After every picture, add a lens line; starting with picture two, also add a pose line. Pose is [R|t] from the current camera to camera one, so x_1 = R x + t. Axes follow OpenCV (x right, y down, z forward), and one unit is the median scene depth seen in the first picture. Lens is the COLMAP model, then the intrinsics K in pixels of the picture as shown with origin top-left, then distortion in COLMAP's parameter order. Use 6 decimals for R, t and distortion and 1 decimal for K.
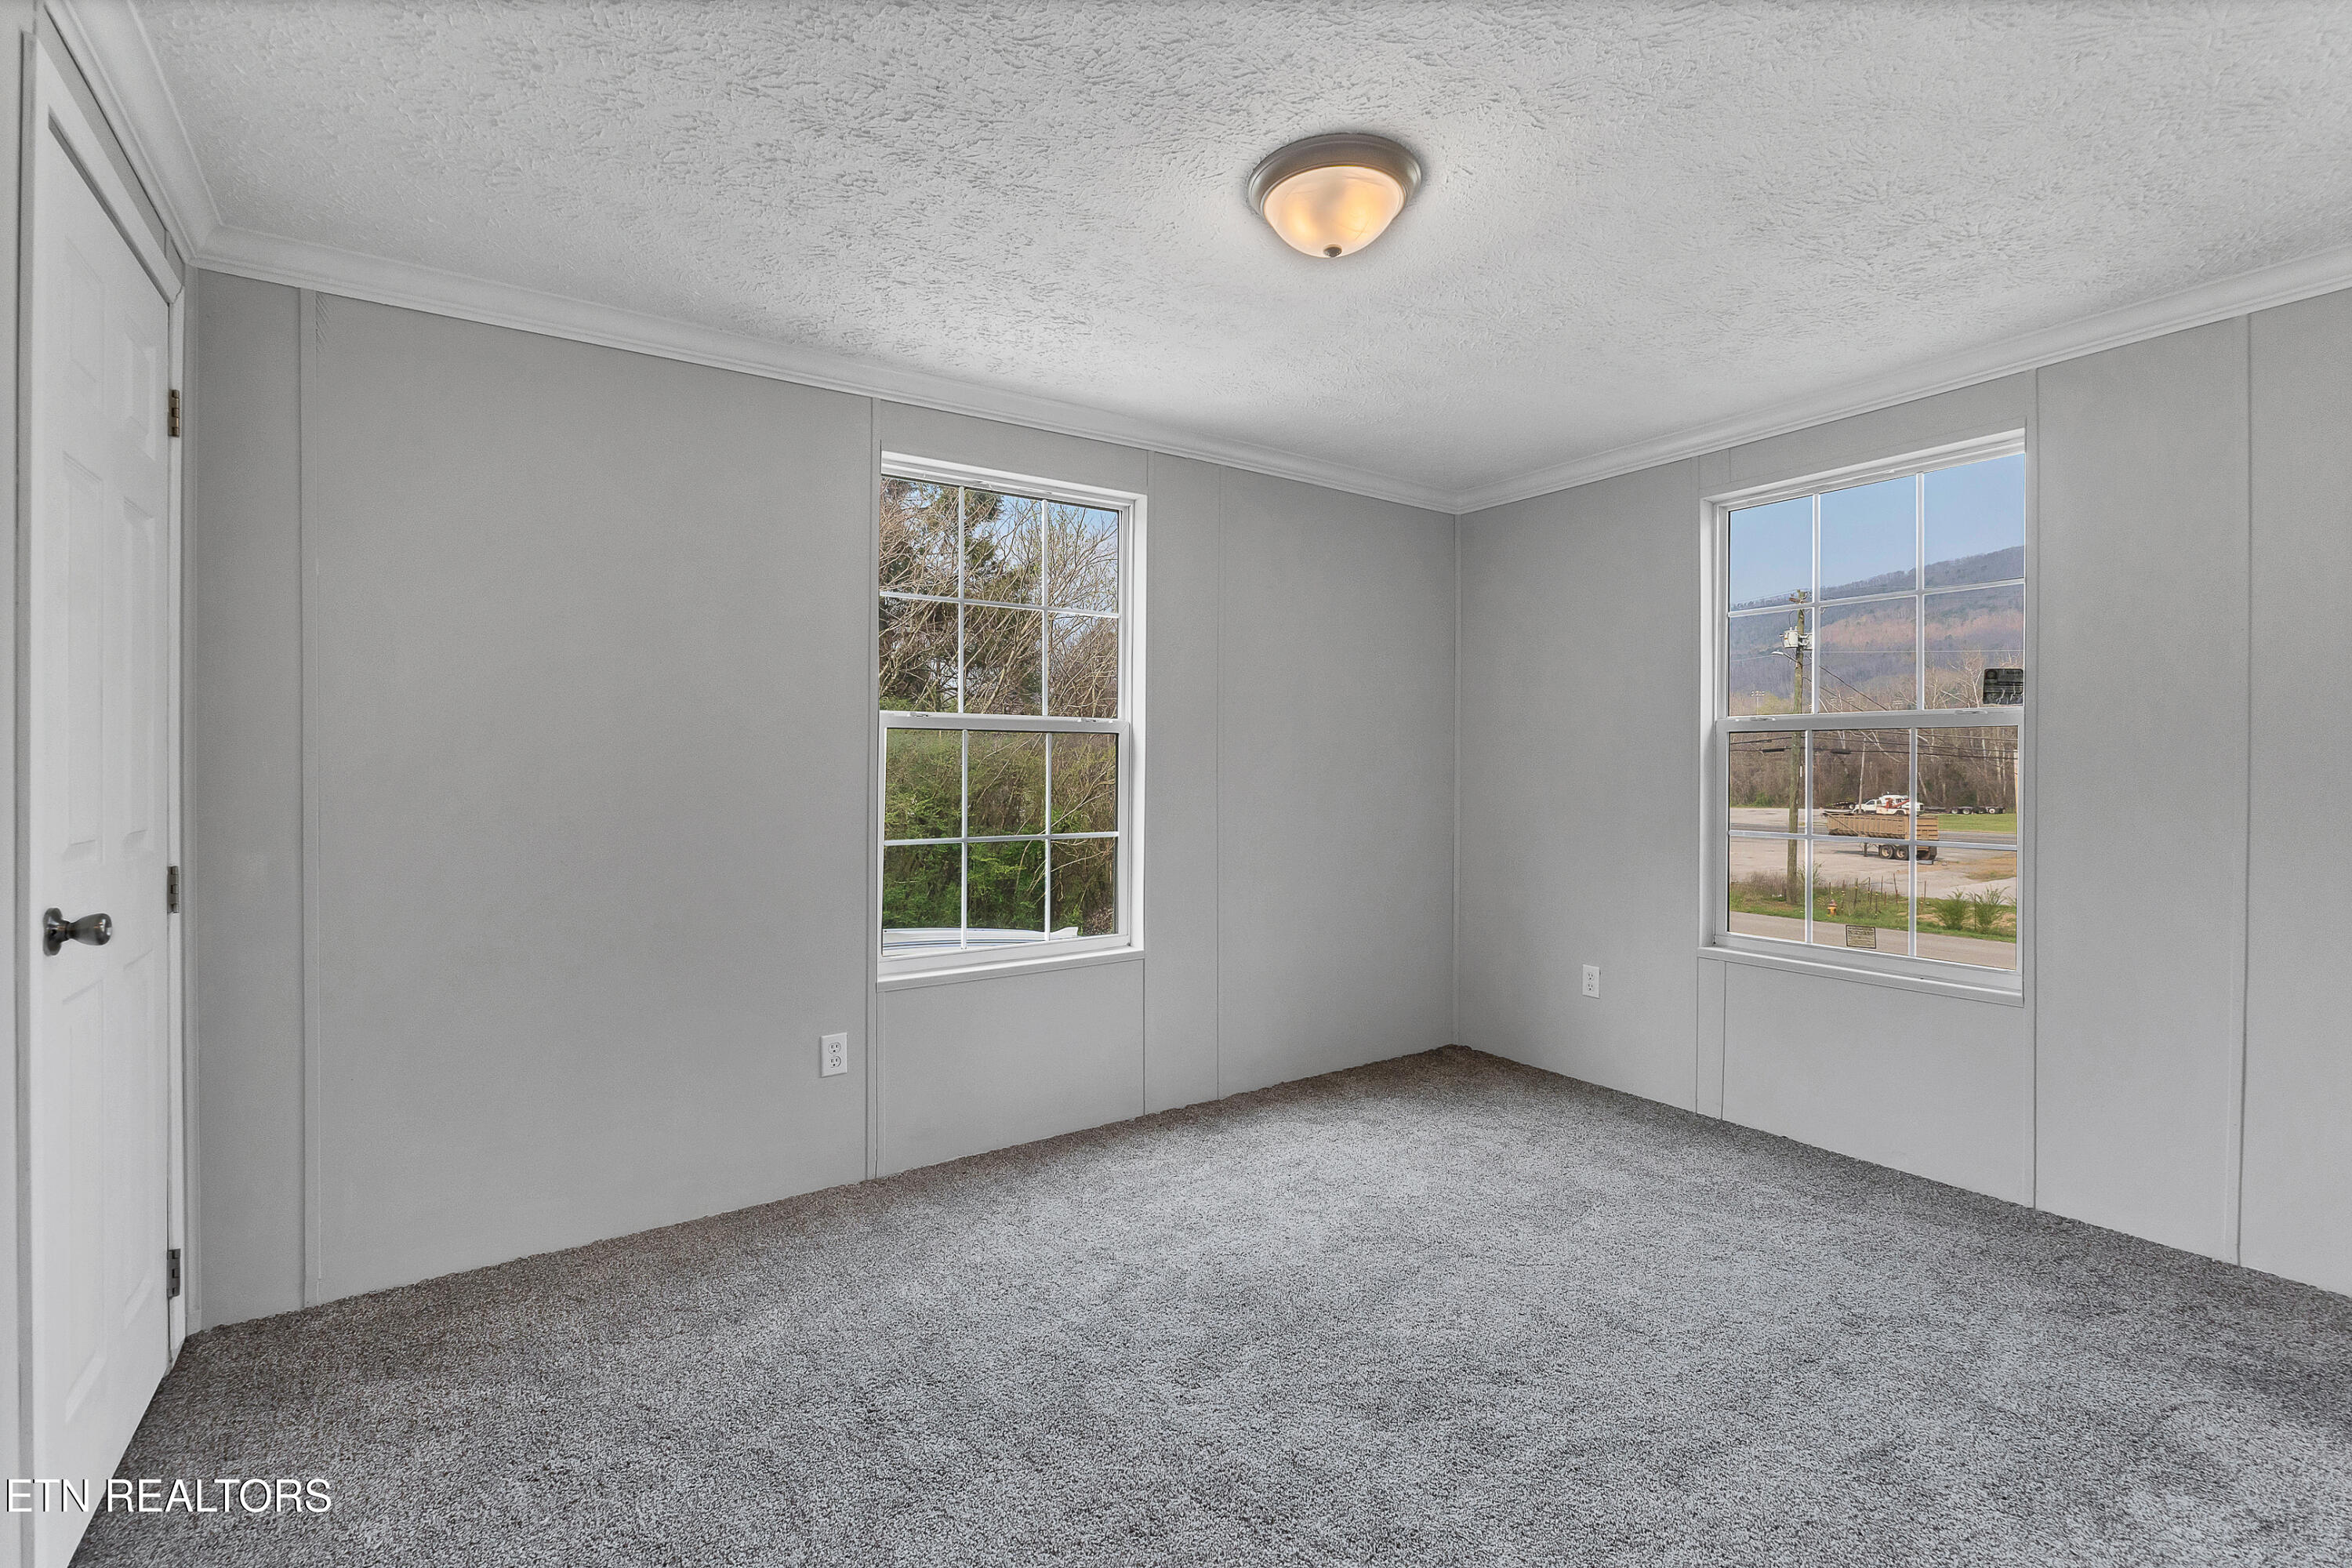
lens RADIAL K [[1032.2, 0, 1175.2], [0, 1032.2, 777.7], [0, 0, 1]] dist [-0.003168, -0.000290]
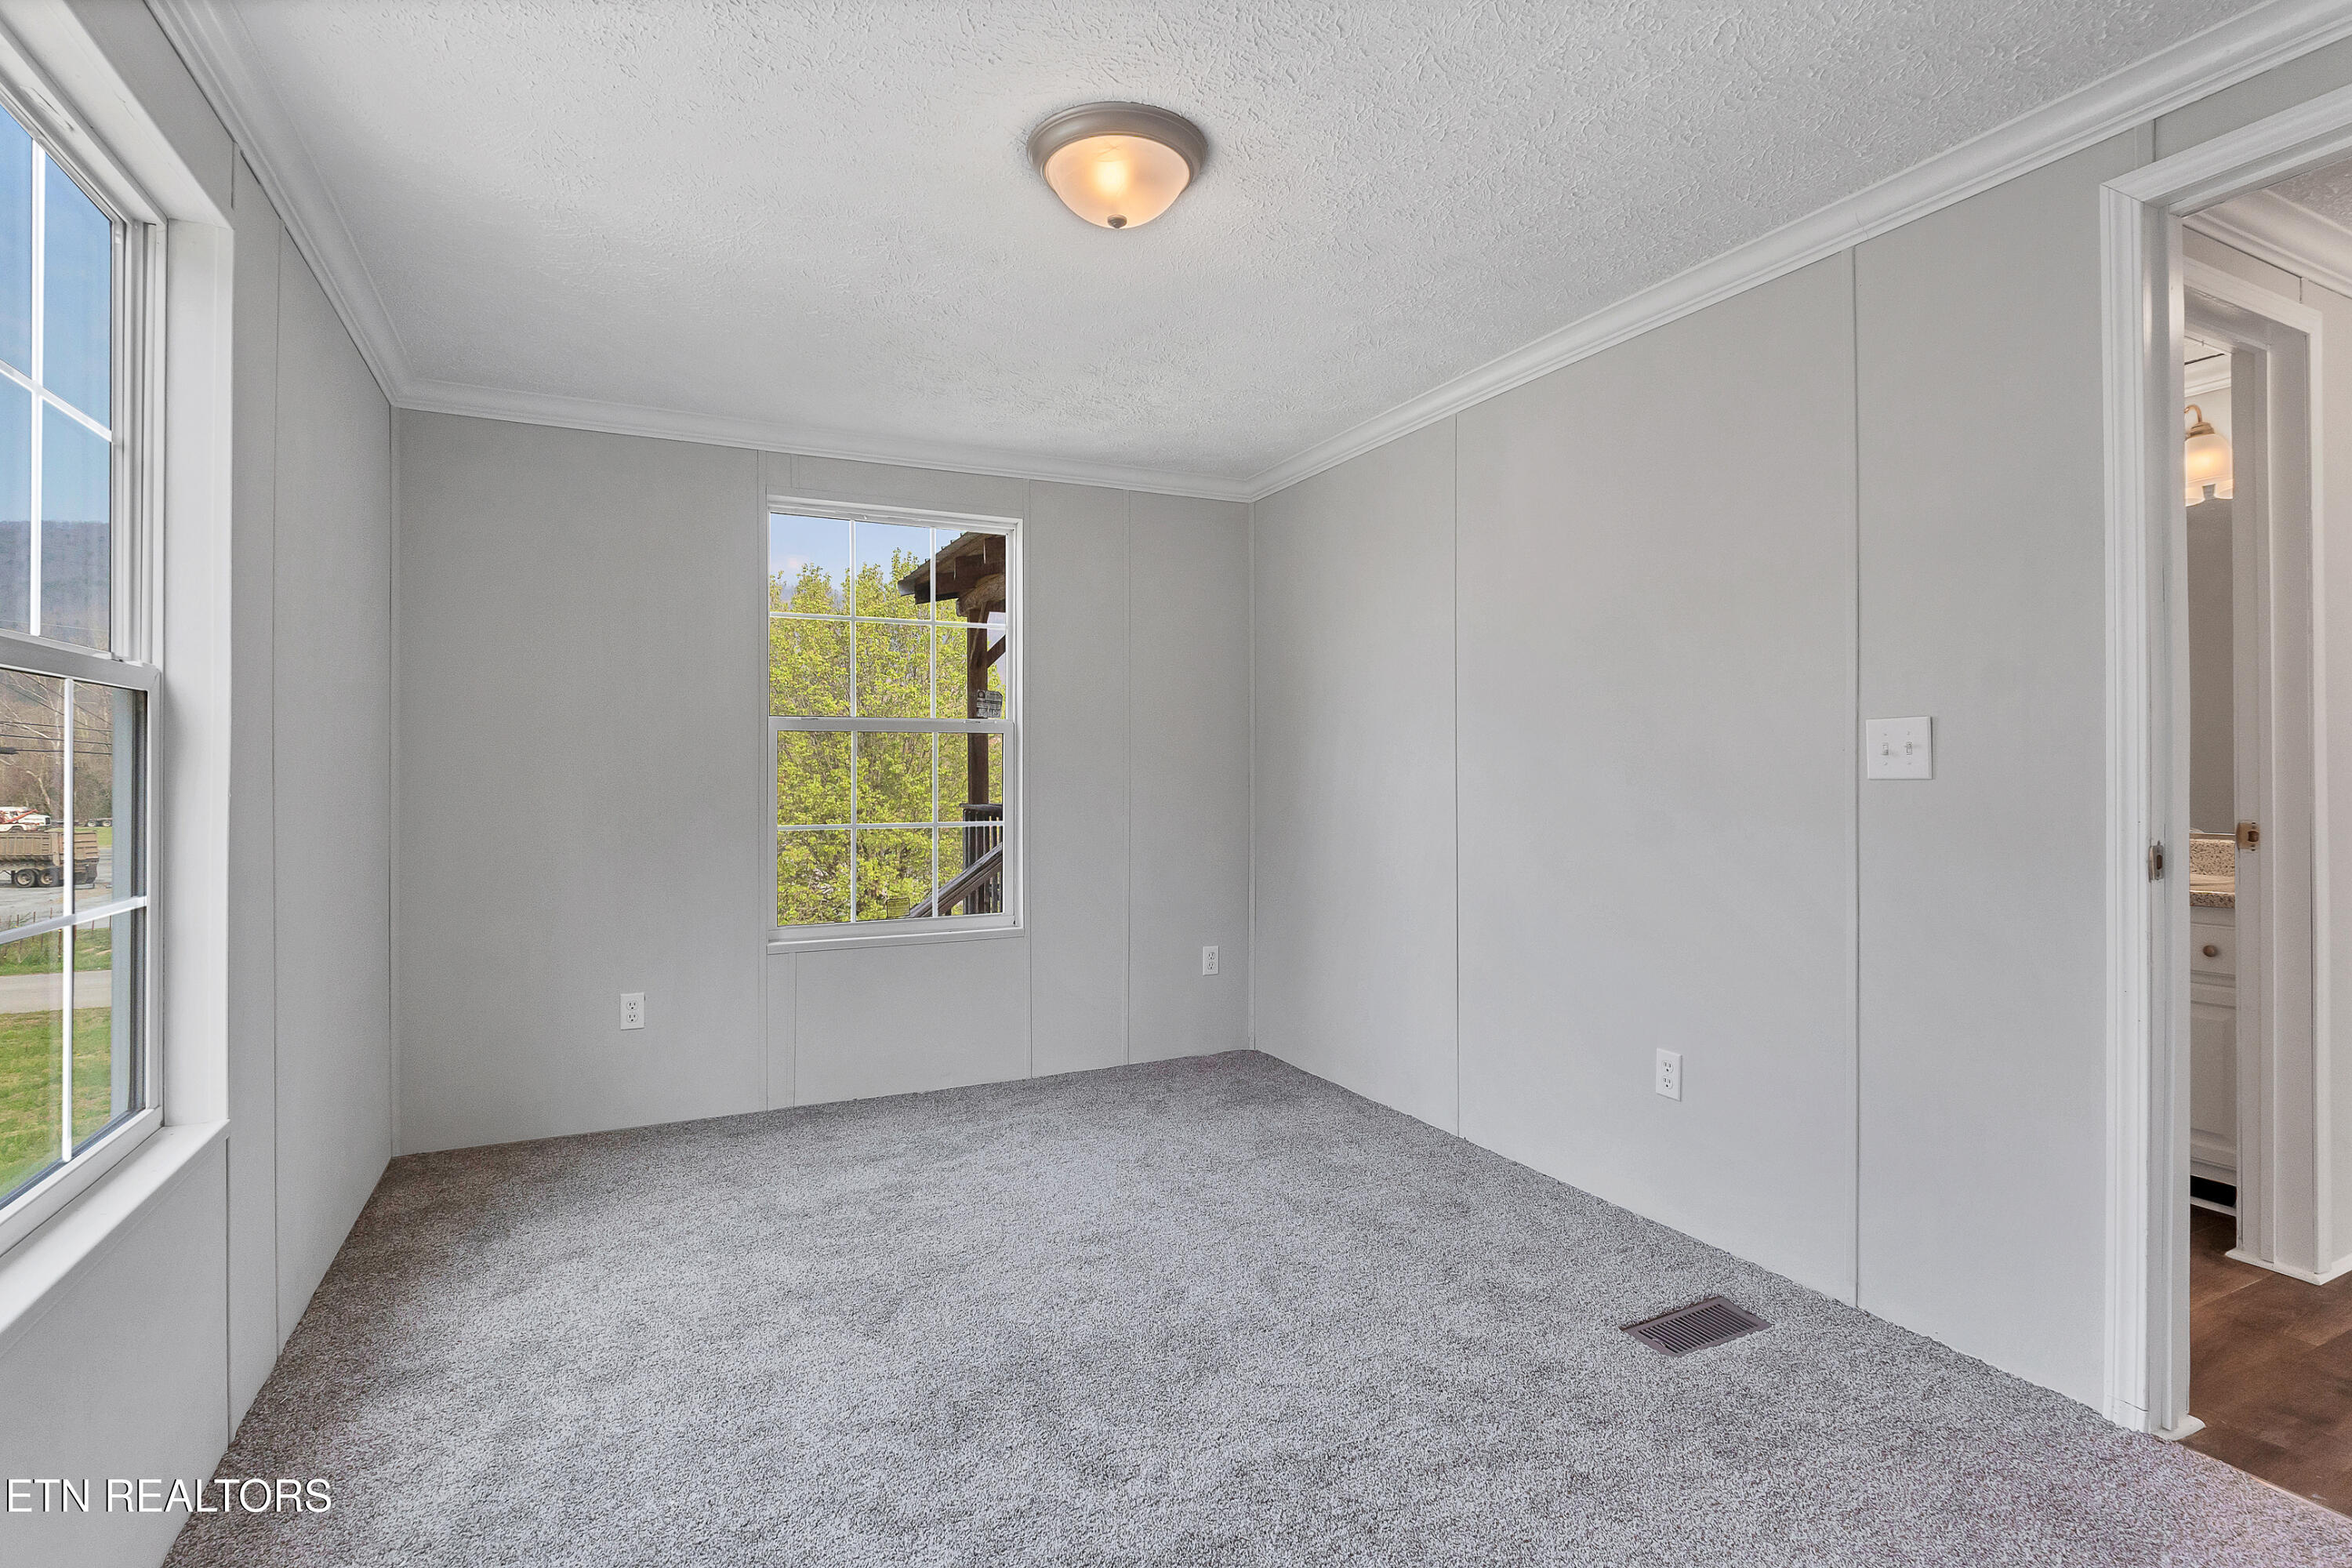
lens RADIAL K [[1108.3, 0, 1169.6], [0, 1108.3, 777.0], [0, 0, 1]] dist [-0.002854, 0.000088]
pose [[0.147116, -0.006460, 0.989098, -0.607260], [0.011131, 0.999926, 0.004875, 0.002309], [-0.989057, 0.010292, 0.147177, 0.562037]]
